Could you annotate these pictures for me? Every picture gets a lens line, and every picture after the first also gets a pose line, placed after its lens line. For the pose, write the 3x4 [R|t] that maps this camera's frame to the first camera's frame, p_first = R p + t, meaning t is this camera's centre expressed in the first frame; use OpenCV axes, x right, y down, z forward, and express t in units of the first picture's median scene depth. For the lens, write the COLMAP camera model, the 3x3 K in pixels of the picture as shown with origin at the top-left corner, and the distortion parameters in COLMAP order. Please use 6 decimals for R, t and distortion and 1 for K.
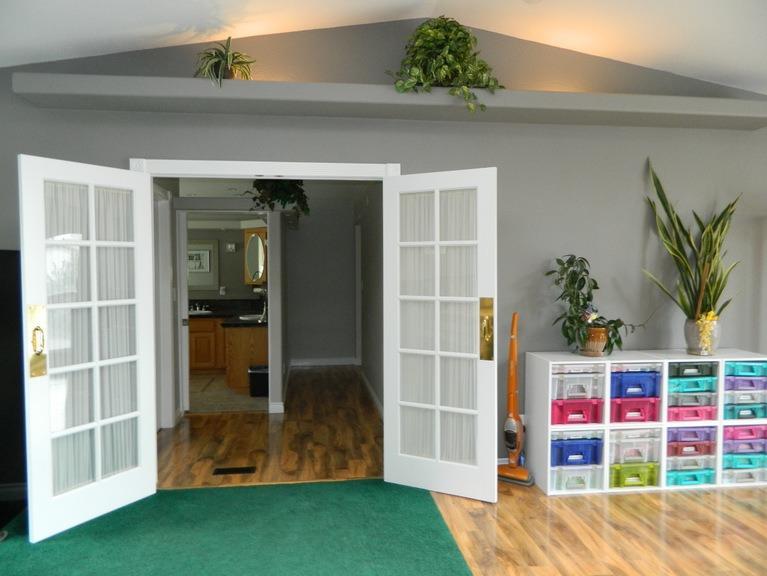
lens RADIAL K [[577.1, 0, 384.3], [0, 577.1, 282.1], [0, 0, 1]] dist [0.003790, 0.001128]
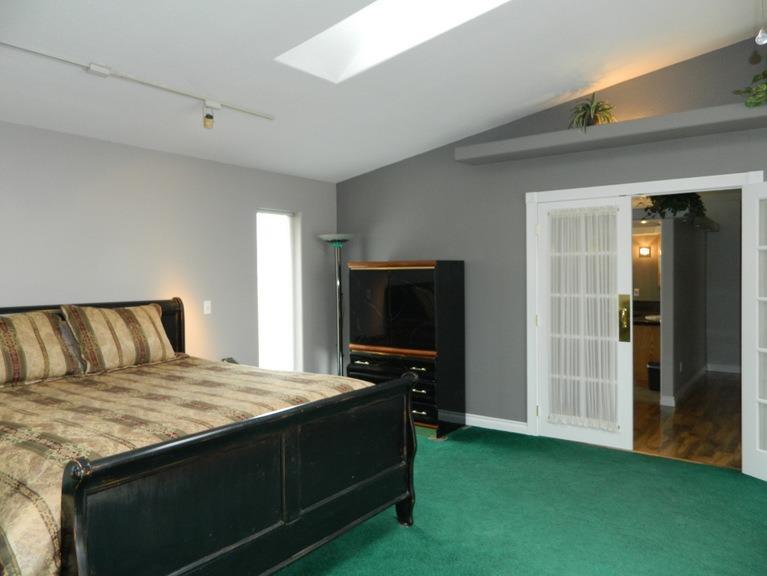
lens RADIAL K [[577.1, 0, 384.5], [0, 577.1, 279.6], [0, 0, 1]] dist [0.003790, 0.001128]
pose [[0.732832, 0.003928, -0.680398, 0.235060], [-0.010714, 0.999926, -0.005767, 0.004517], [0.680325, 0.011516, 0.732820, -0.224324]]
